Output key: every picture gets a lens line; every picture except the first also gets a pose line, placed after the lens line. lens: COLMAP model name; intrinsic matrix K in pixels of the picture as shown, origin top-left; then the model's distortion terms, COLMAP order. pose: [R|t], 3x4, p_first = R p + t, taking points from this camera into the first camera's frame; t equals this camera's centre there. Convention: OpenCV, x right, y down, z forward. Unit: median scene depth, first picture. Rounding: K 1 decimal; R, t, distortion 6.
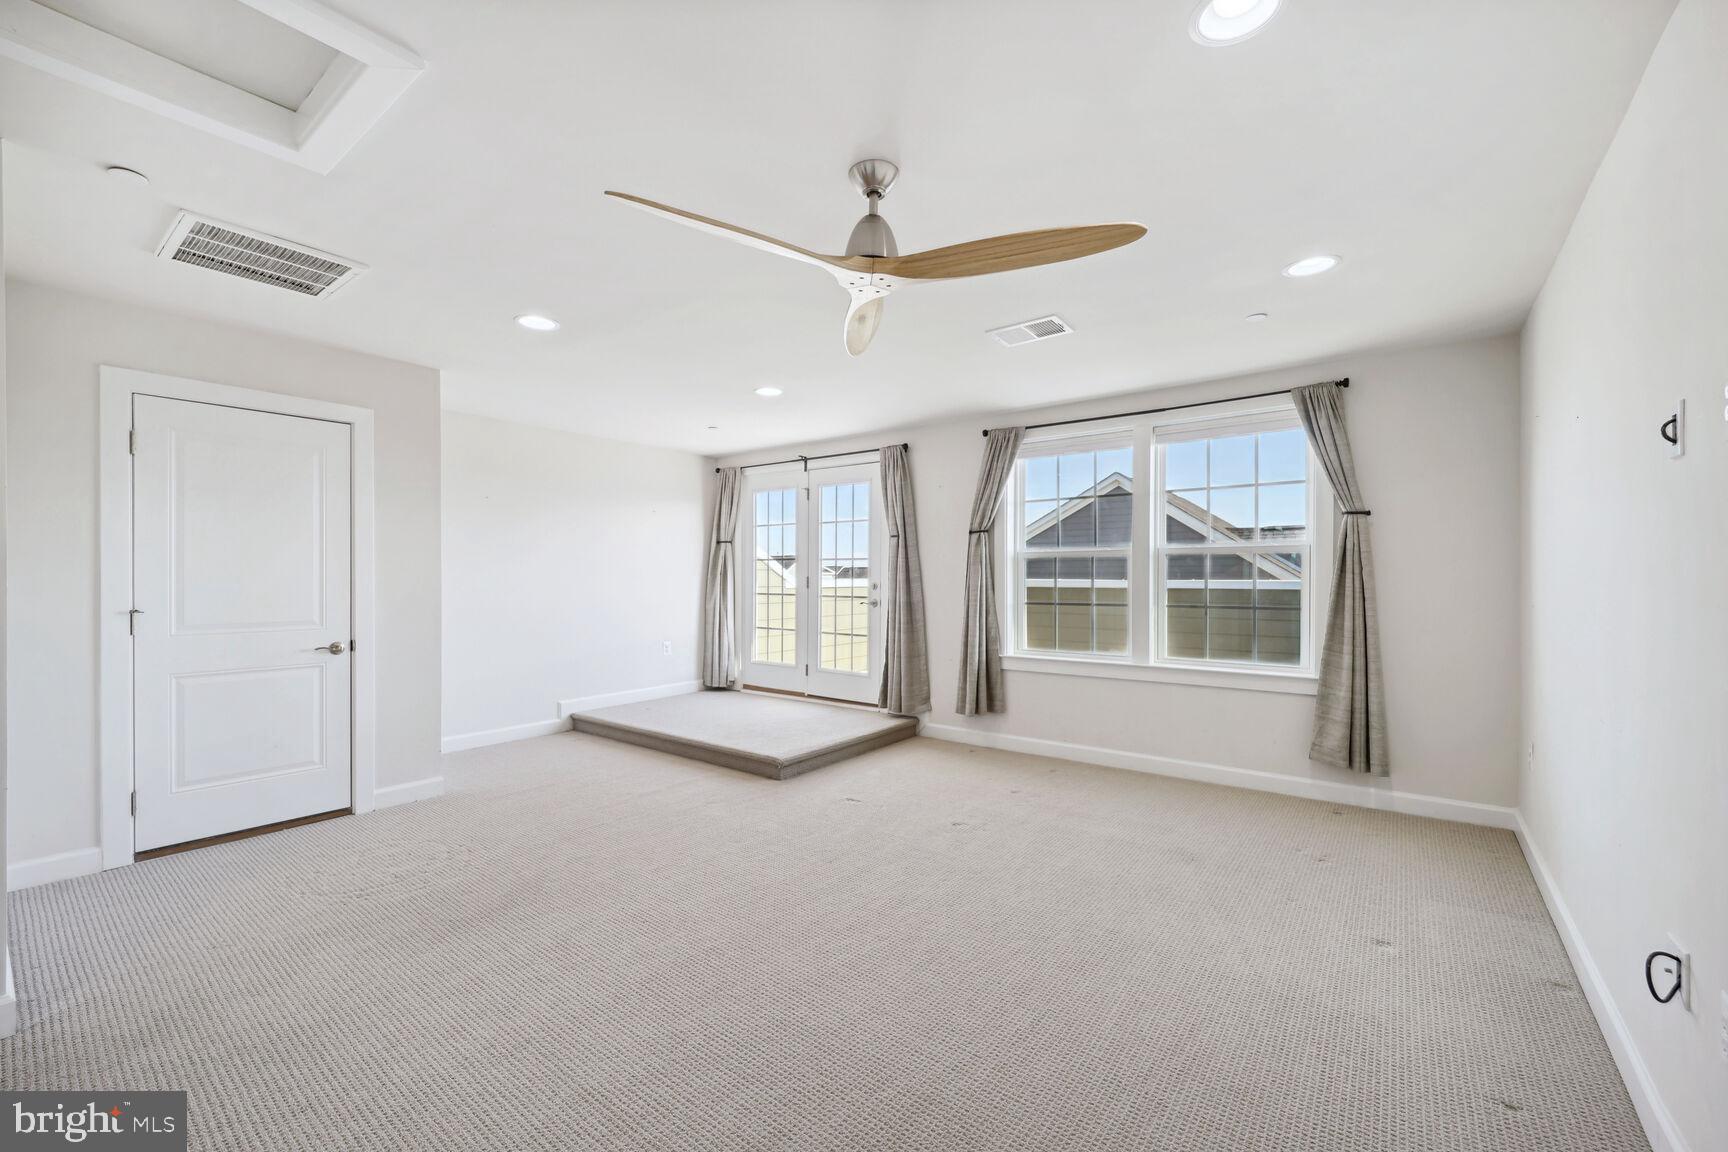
lens RADIAL K [[703.8, 0, 858.3], [0, 703.8, 575.3], [0, 0, 1]] dist [-0.001591, -0.002775]
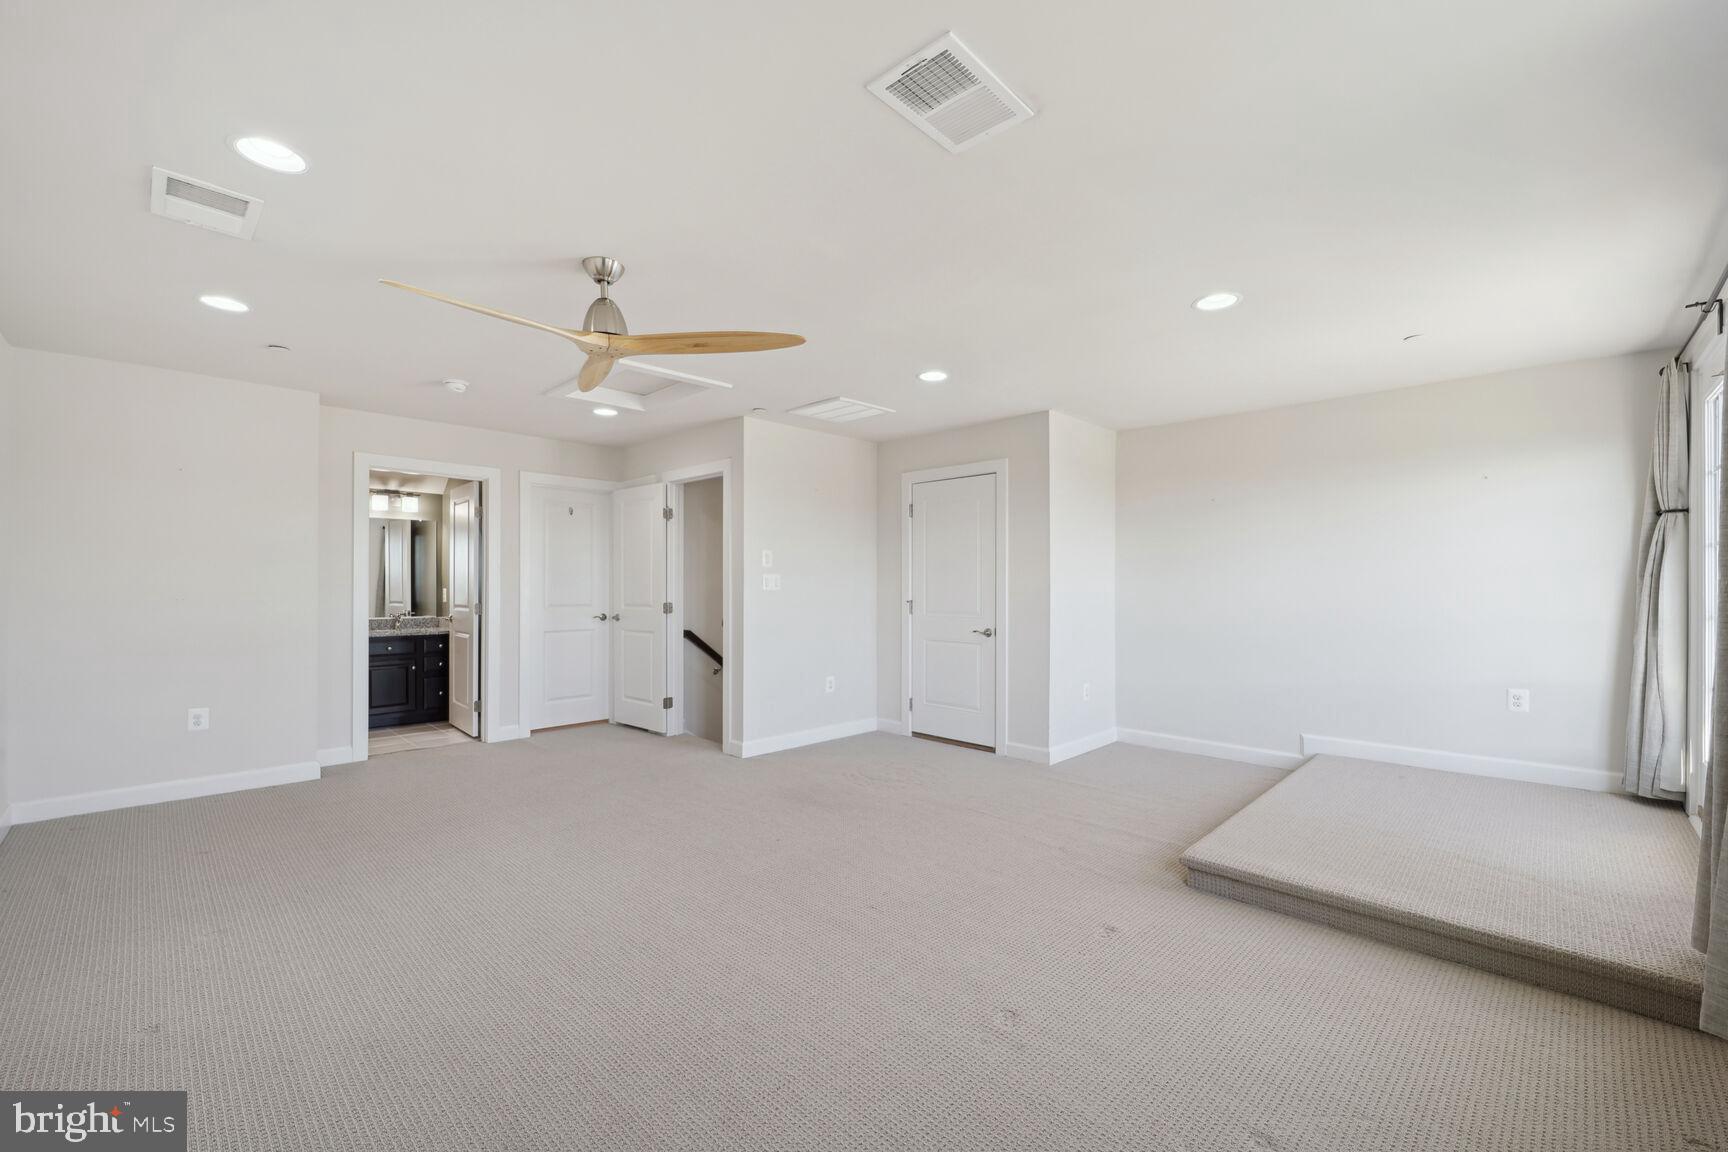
lens RADIAL K [[703.8, 0, 863.2], [0, 703.8, 586.9], [0, 0, 1]] dist [-0.001591, -0.002775]
pose [[-0.118541, 0.006665, -0.992927, 0.650552], [0.004051, 0.999972, 0.006228, 0.001089], [0.992941, -0.003284, -0.118565, 0.852517]]
